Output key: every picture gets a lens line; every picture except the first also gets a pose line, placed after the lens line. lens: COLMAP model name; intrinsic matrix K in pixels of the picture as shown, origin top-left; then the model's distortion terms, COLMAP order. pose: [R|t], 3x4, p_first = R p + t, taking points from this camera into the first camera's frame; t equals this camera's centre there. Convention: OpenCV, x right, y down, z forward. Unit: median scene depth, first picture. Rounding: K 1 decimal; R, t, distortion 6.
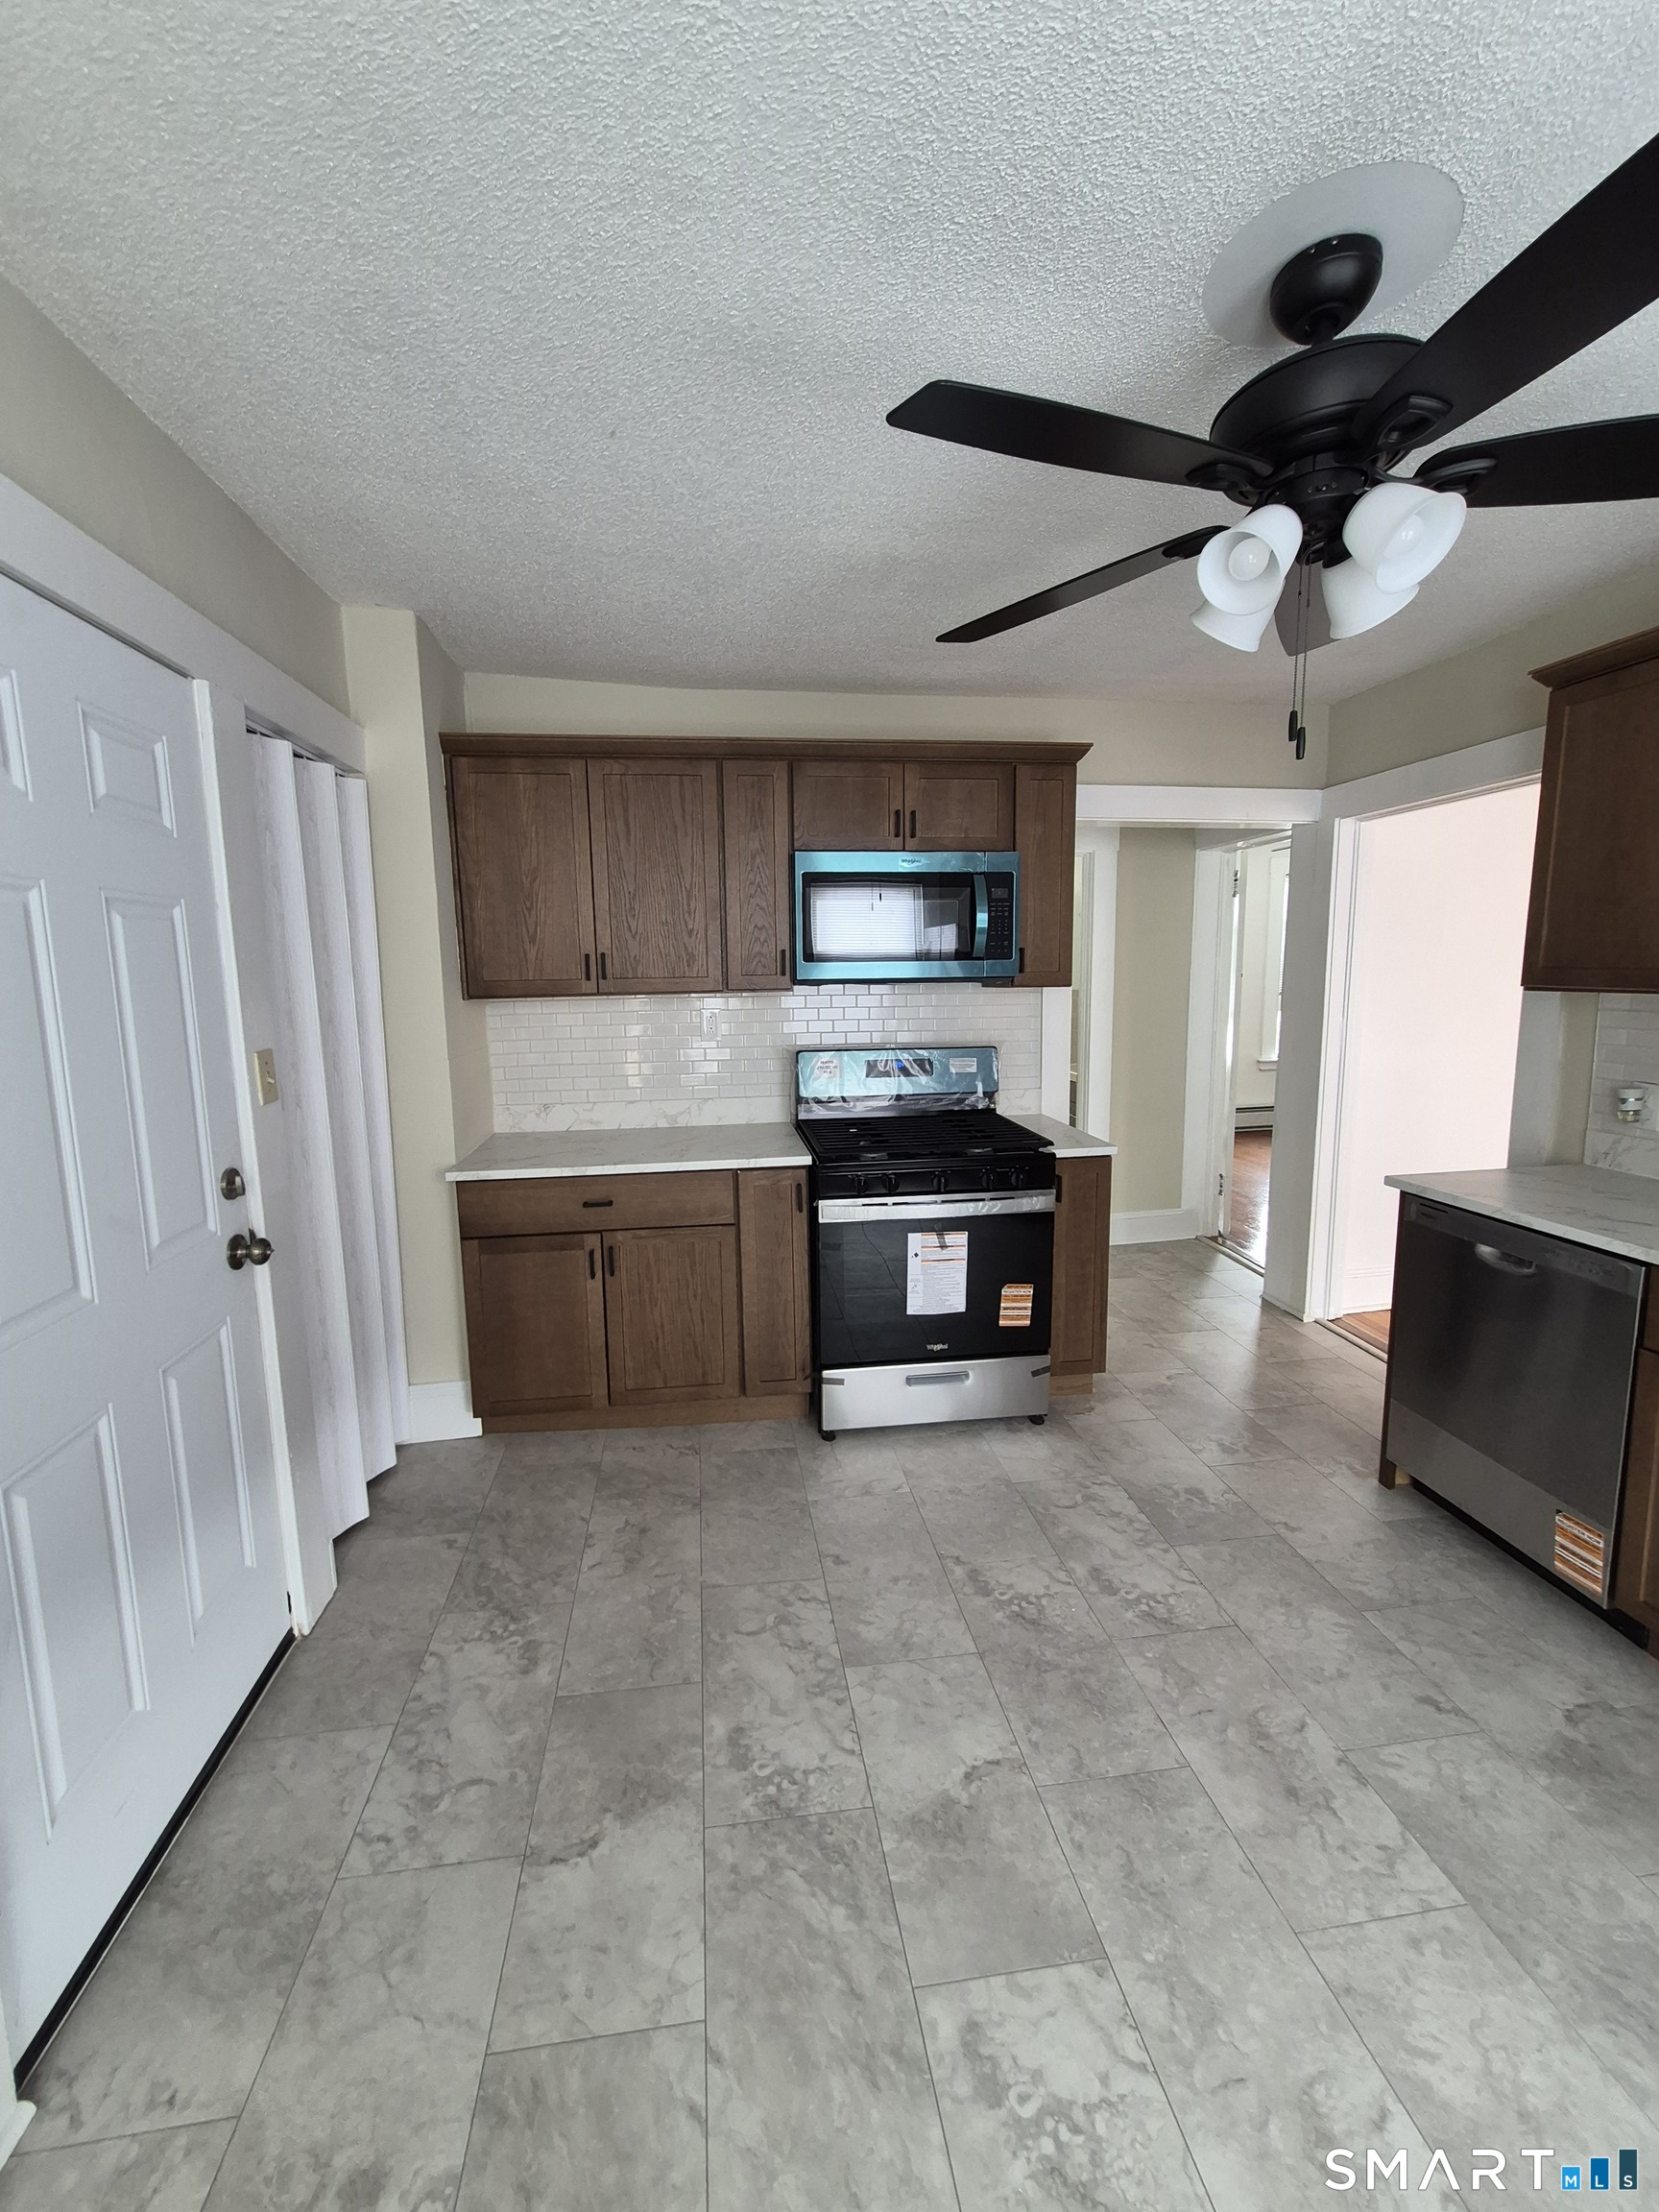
lens RADIAL K [[863.5, 0, 807.9], [0, 863.5, 1092.4], [0, 0, 1]] dist [0.000721, -0.000054]
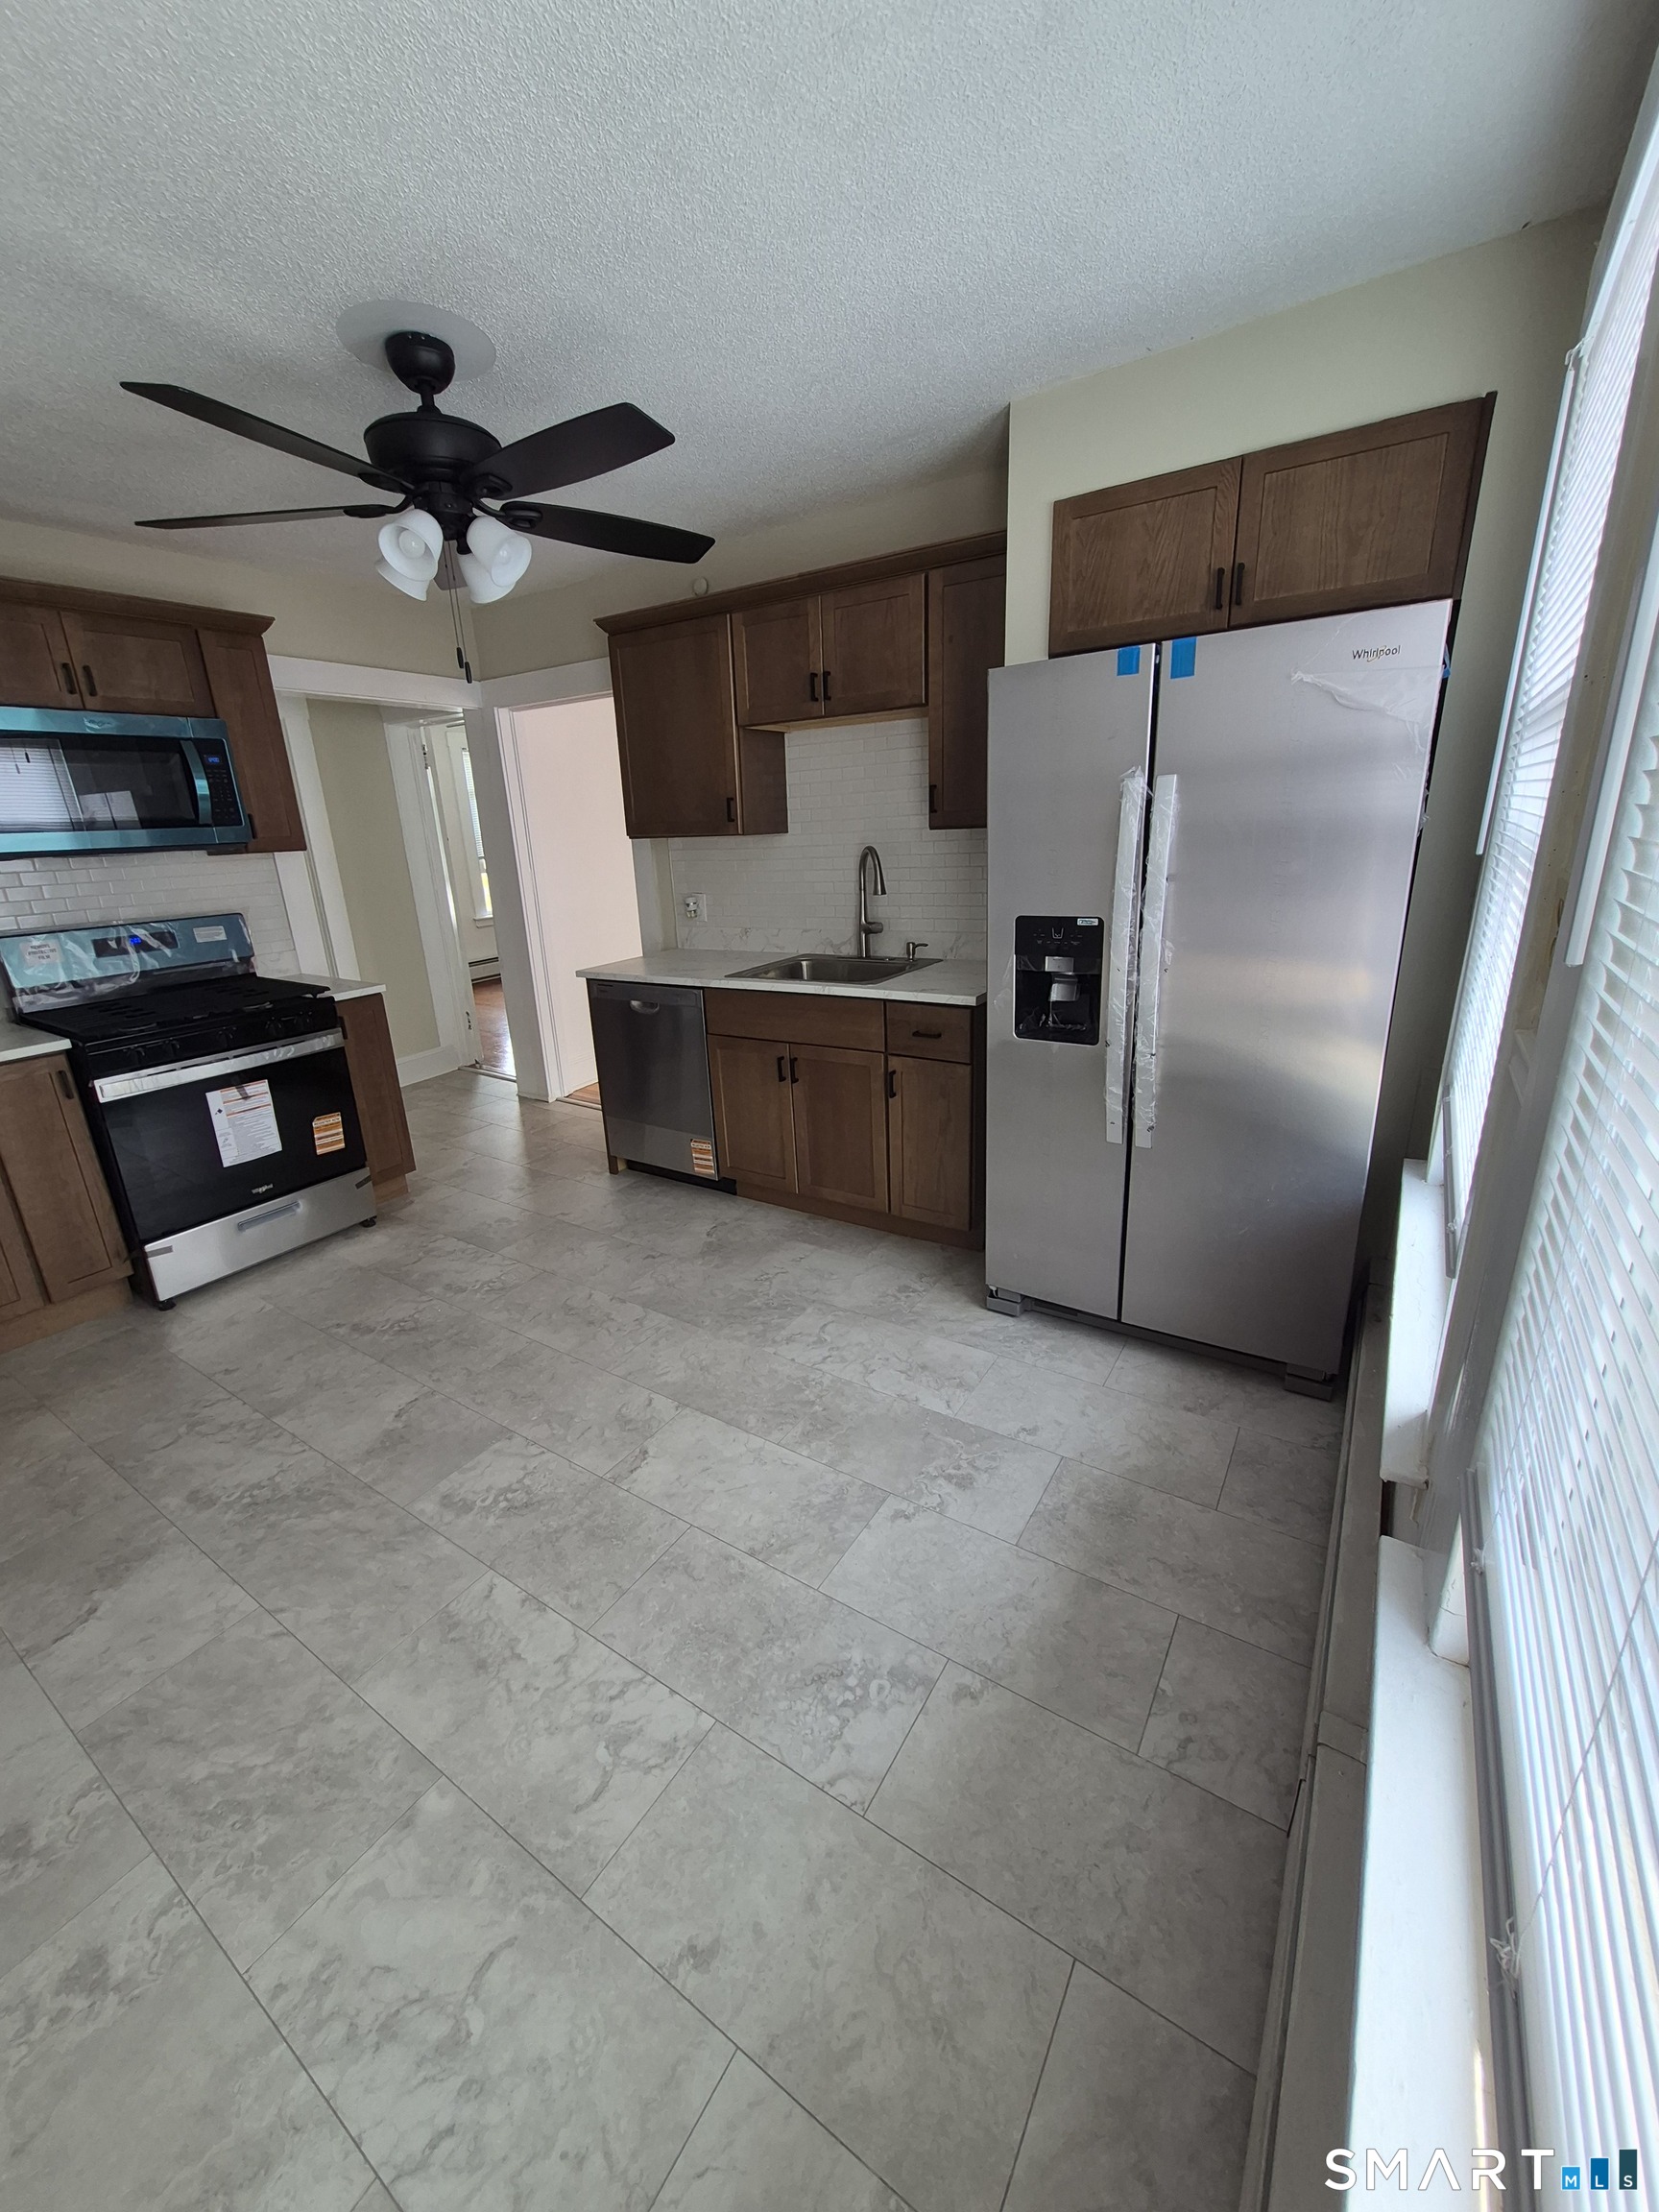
lens RADIAL K [[861.8, 0, 801.5], [0, 861.8, 1087.6], [0, 0, 1]] dist [0.000032, -0.000172]
pose [[0.660813, -0.233634, 0.713261, -0.171963], [0.135989, 0.971858, 0.192350, 0.059110], [-0.738128, -0.030112, 0.673989, -0.280711]]
